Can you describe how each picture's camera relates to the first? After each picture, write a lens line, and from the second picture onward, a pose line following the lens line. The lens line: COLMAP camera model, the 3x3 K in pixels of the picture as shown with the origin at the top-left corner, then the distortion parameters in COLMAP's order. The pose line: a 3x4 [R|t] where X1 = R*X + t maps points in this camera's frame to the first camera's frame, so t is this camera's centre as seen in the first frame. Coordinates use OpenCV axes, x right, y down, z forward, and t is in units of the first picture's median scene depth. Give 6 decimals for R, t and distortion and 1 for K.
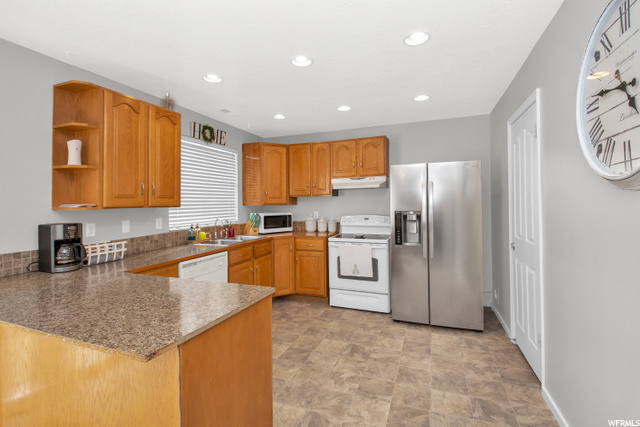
lens RADIAL K [[295.3, 0, 320.4], [0, 295.3, 207.7], [0, 0, 1]] dist [0.019949, -0.022155]
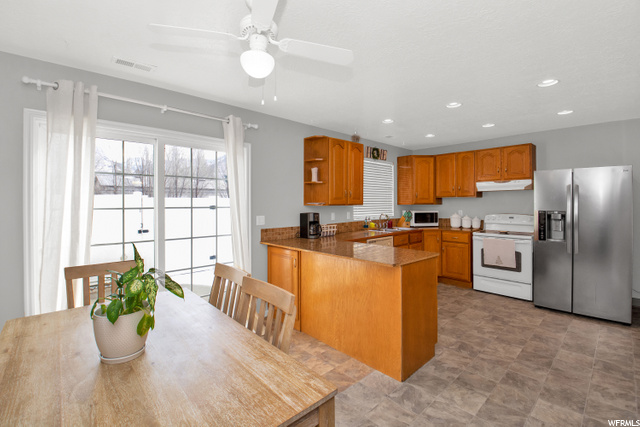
lens RADIAL K [[279.8, 0, 314.4], [0, 279.8, 201.7], [0, 0, 1]] dist [-0.000005, -0.027121]
pose [[0.885687, 0.007441, -0.464222, -0.020297], [-0.015434, 0.999791, -0.013421, 0.003541], [0.464025, 0.019051, 0.885617, -0.358333]]
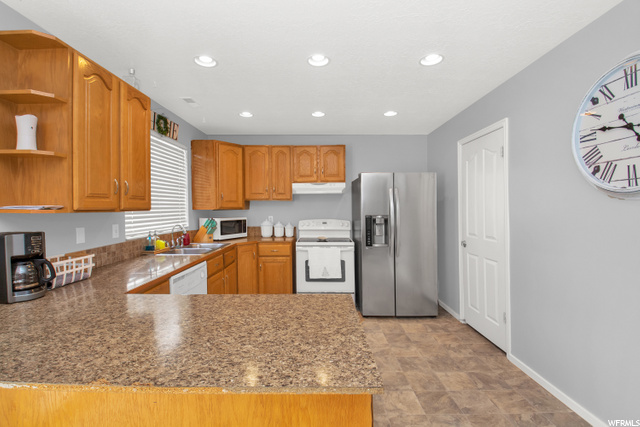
lens RADIAL K [[284.8, 0, 320.0], [0, 284.8, 213.5], [0, 0, 1]] dist [0.031043, -0.031450]
pose [[0.939024, 0.002864, 0.343839, -0.273261], [-0.003630, 0.999992, 0.001586, 0.003037], [-0.343832, -0.002737, 0.939027, 0.078496]]
